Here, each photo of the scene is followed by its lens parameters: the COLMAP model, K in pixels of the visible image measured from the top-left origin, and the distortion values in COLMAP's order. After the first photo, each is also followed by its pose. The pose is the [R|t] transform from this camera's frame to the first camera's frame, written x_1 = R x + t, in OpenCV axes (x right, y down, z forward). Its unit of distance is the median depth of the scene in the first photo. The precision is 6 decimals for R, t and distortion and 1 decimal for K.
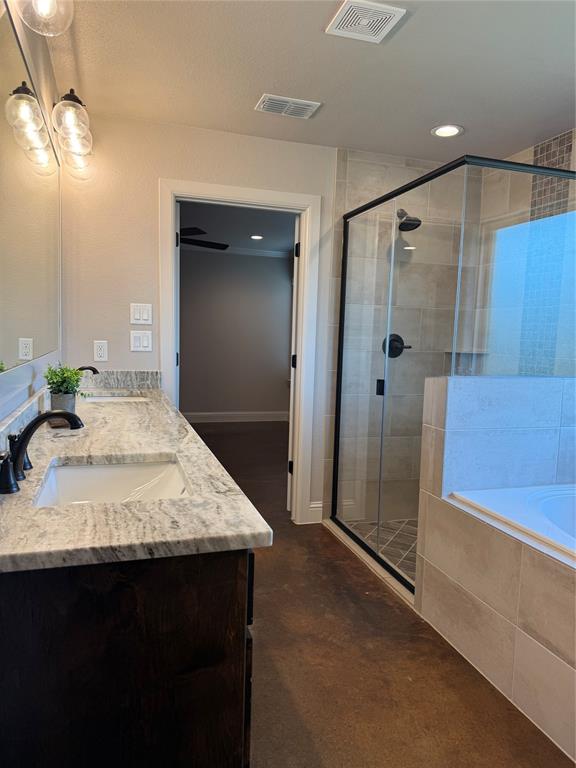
lens RADIAL K [[542.8, 0, 288.0], [0, 542.8, 384.0], [0, 0, 1]] dist [0.071085, -0.079831]
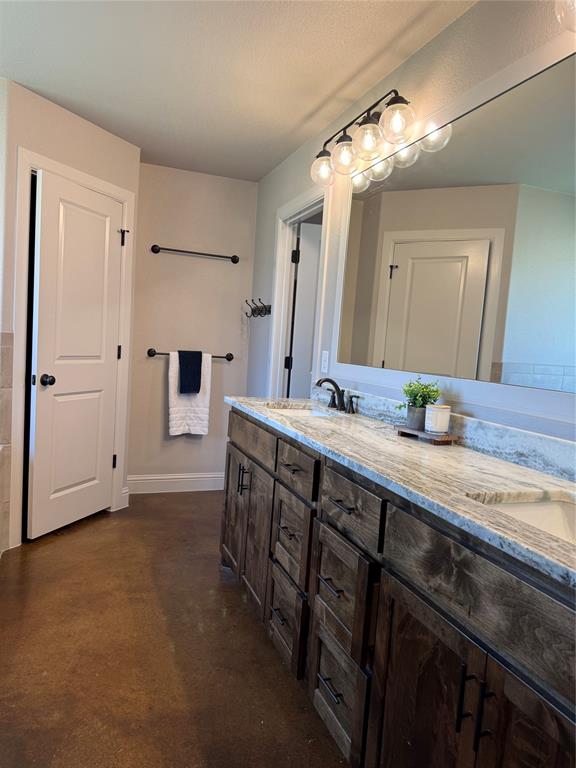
lens RADIAL K [[529.7, 0, 292.8], [0, 529.7, 385.8], [0, 0, 1]] dist [0.073483, -0.089747]
pose [[-0.993213, -0.096607, -0.064771, -0.159252], [-0.106349, 0.979792, 0.169405, -0.254954], [0.047096, 0.175144, -0.983416, 3.064688]]
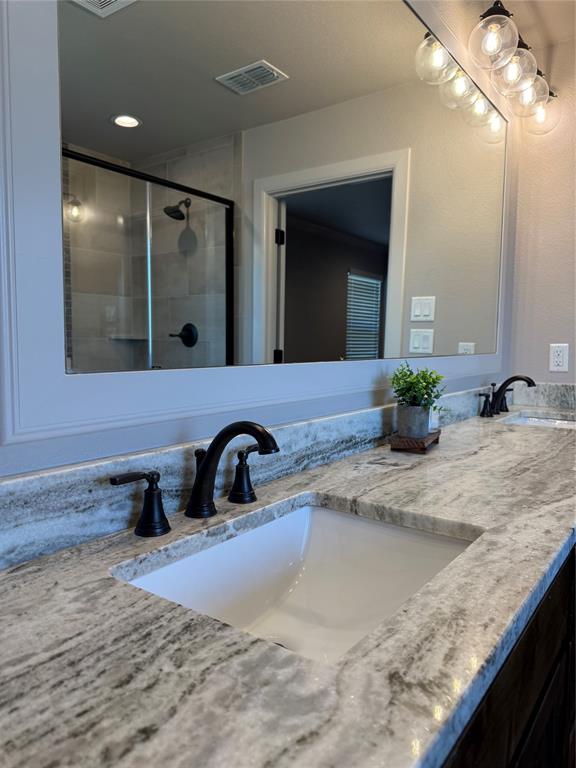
lens RADIAL K [[542.8, 0, 288.0], [0, 542.8, 384.0], [0, 0, 1]] dist [0.071085, -0.079831]
pose [[0.583023, 0.038765, -0.811530, 0.131315], [-0.066898, 0.997760, -0.000400, 0.001006], [0.809697, 0.054523, 0.584310, 0.710259]]
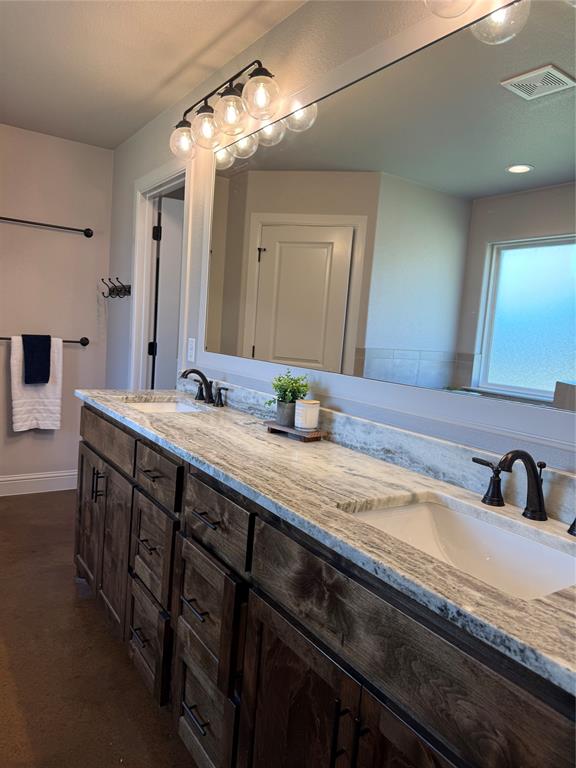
lens RADIAL K [[537.3, 0, 289.0], [0, 537.3, 388.2], [0, 0, 1]] dist [0.147502, -0.225381]
pose [[-0.952253, -0.075472, -0.295833, -0.179713], [-0.131300, 0.976016, 0.173644, -0.270210], [0.275633, 0.204196, -0.939324, 2.990001]]
